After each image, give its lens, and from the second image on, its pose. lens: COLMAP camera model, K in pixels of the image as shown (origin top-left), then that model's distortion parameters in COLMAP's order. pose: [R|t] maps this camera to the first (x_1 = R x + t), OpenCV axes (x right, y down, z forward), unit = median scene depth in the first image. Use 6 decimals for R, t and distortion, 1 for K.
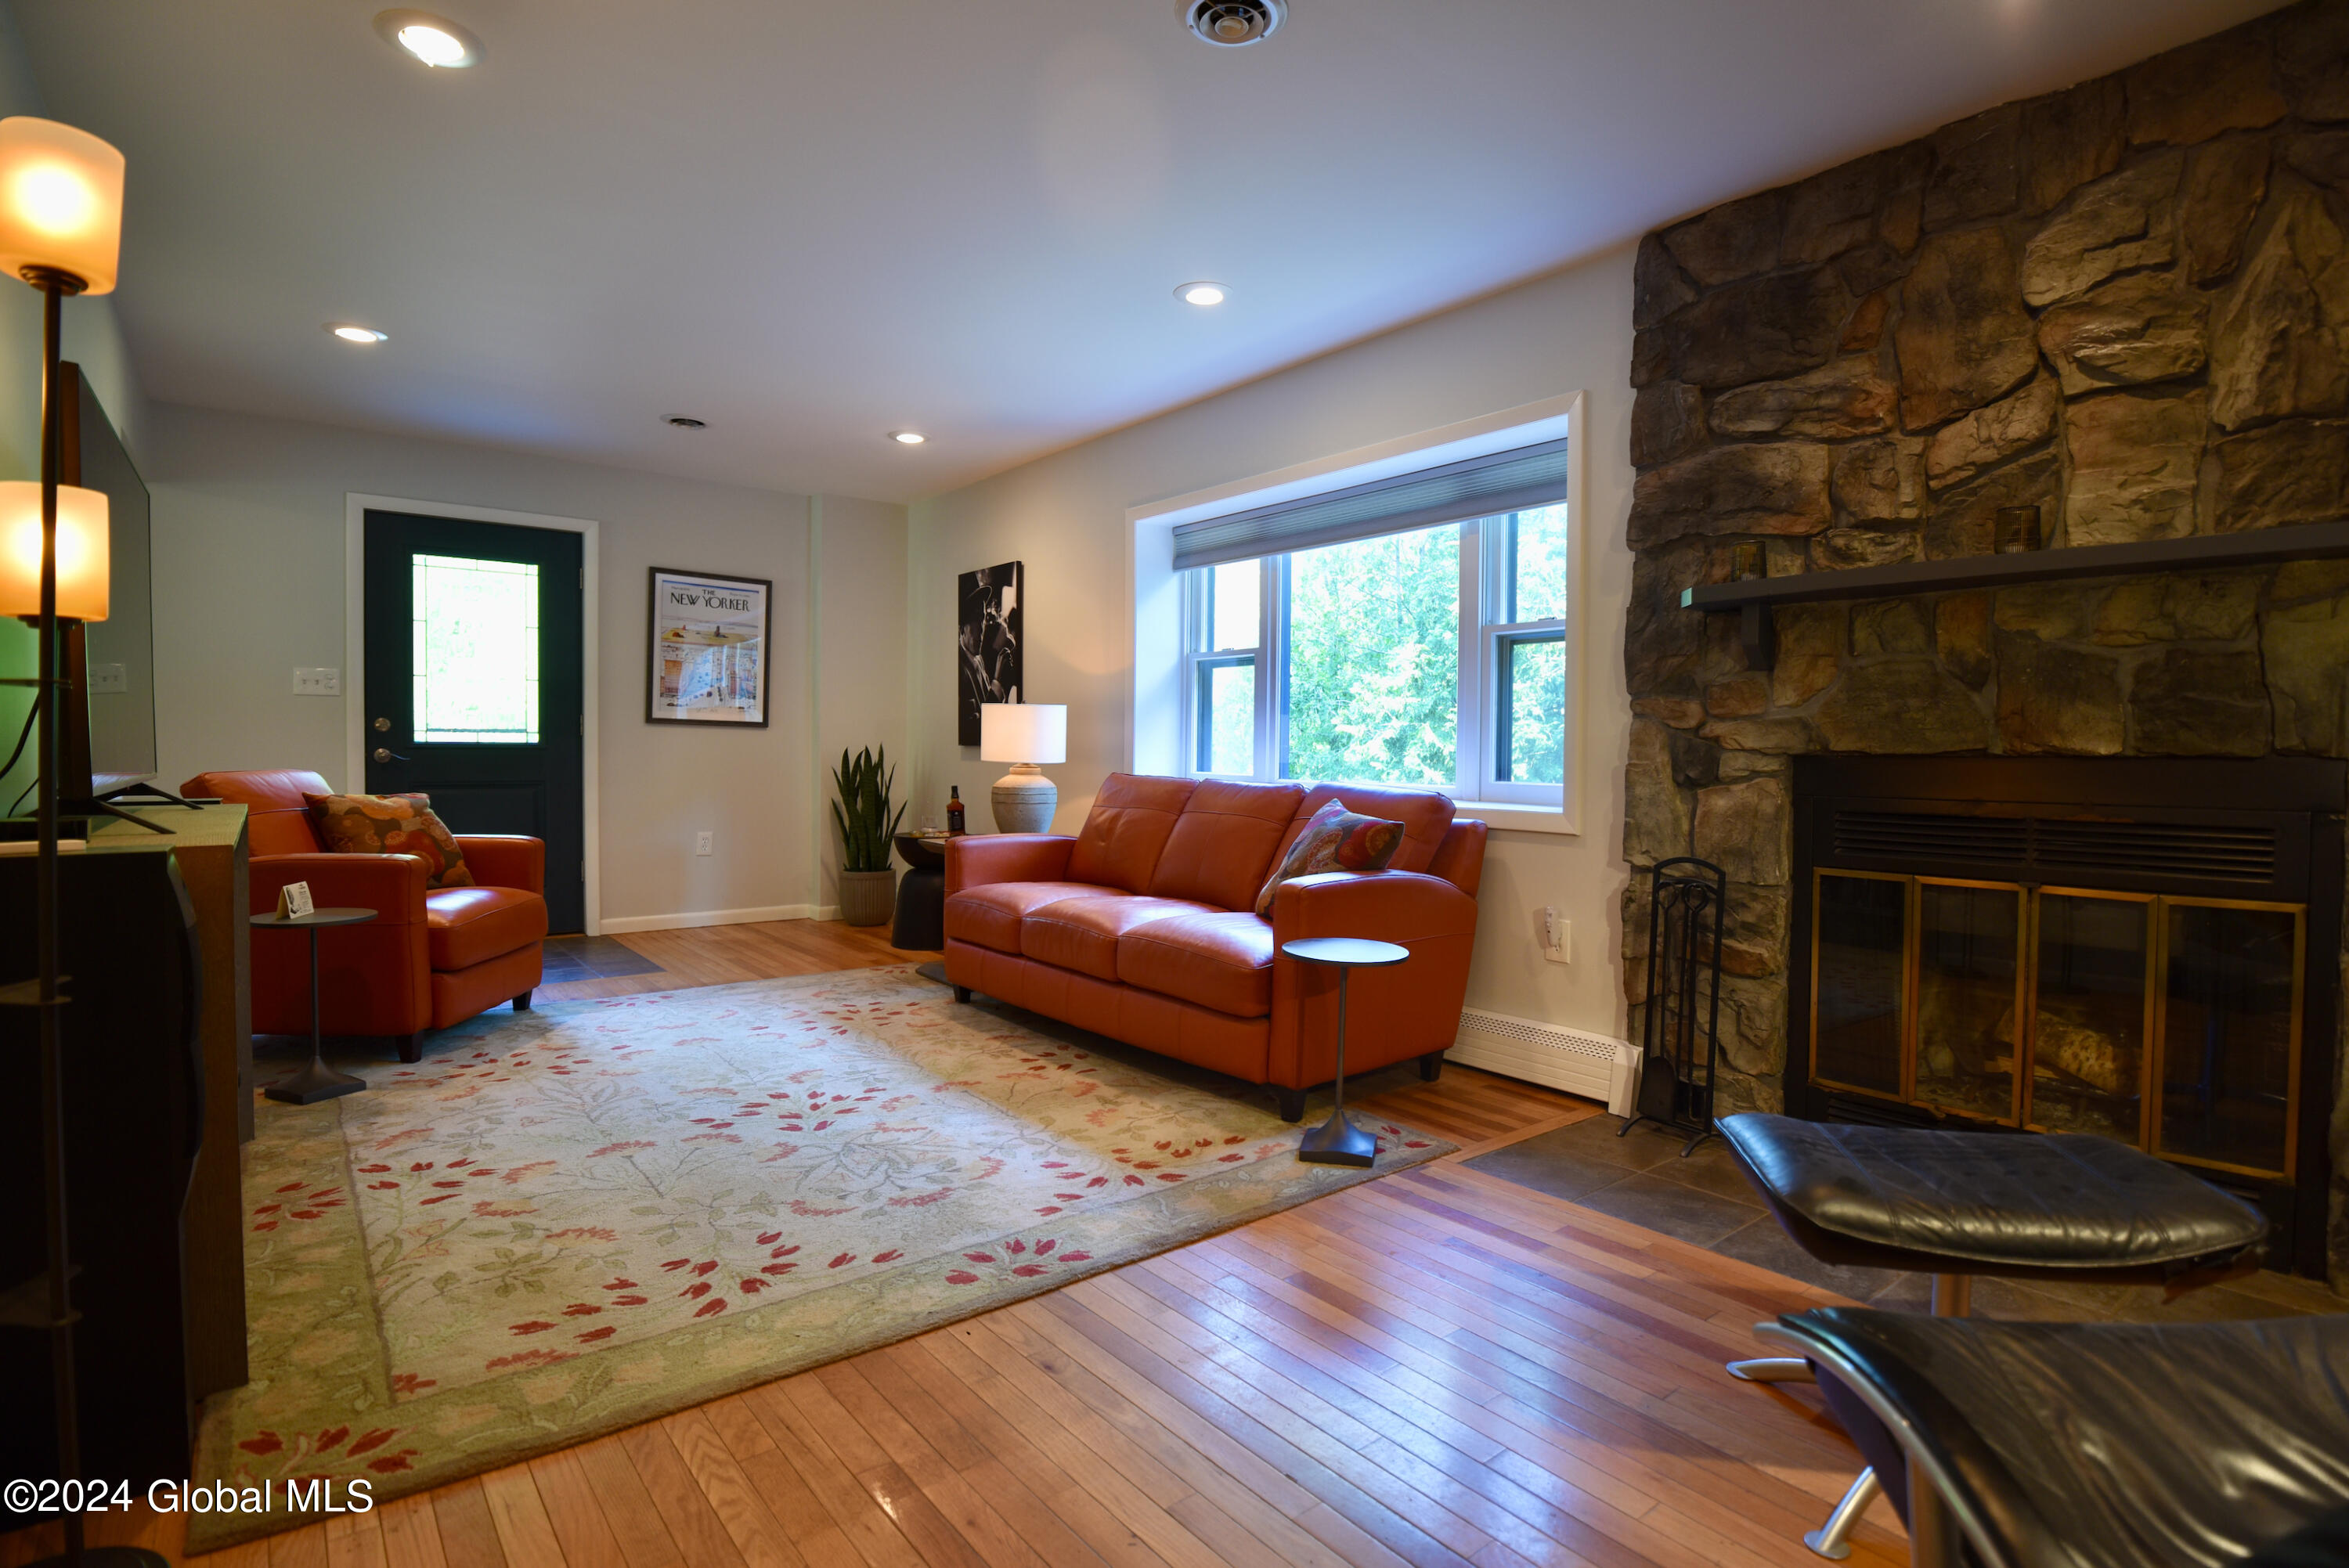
lens RADIAL K [[1151.9, 0, 1187.7], [0, 1151.9, 778.7], [0, 0, 1]] dist [-0.021392, -0.005571]
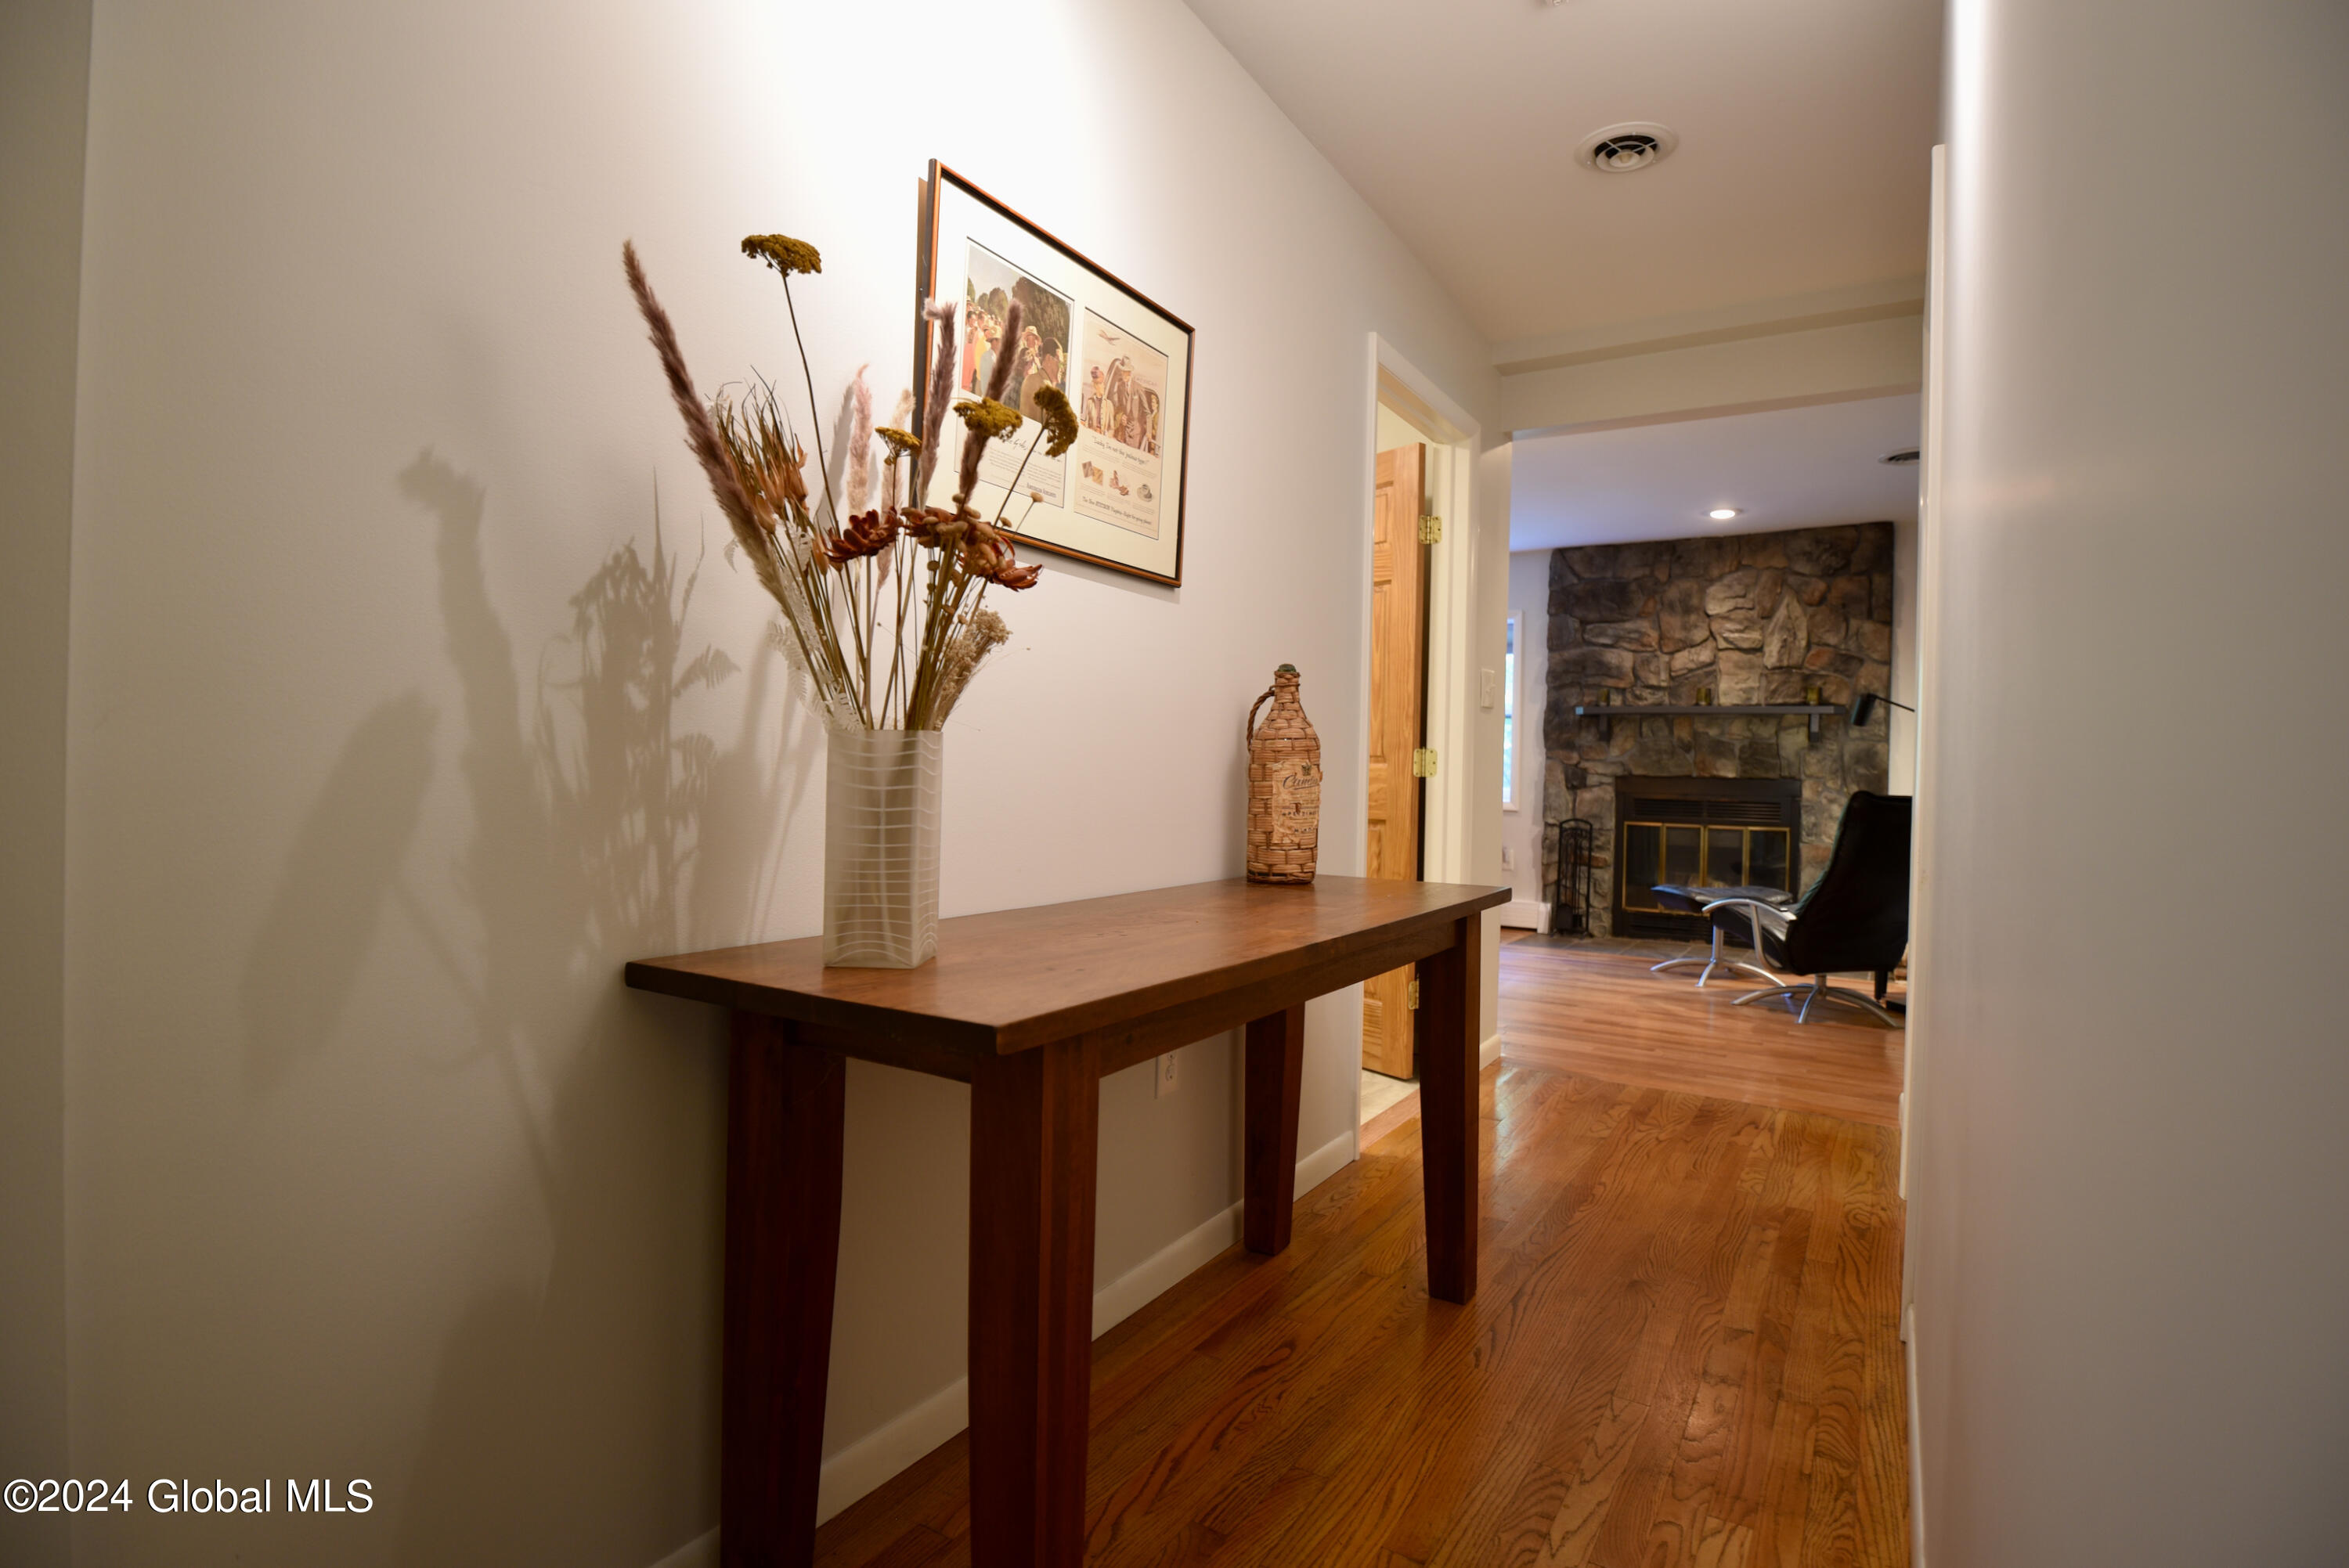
lens RADIAL K [[1159.5, 0, 1189.7], [0, 1159.5, 780.4], [0, 0, 1]] dist [-0.023809, -0.002295]
pose [[0.940275, 0.007029, 0.340343, -1.233588], [-0.004650, 0.999959, -0.007805, 0.012744], [-0.340384, 0.005756, 0.940269, -1.069342]]
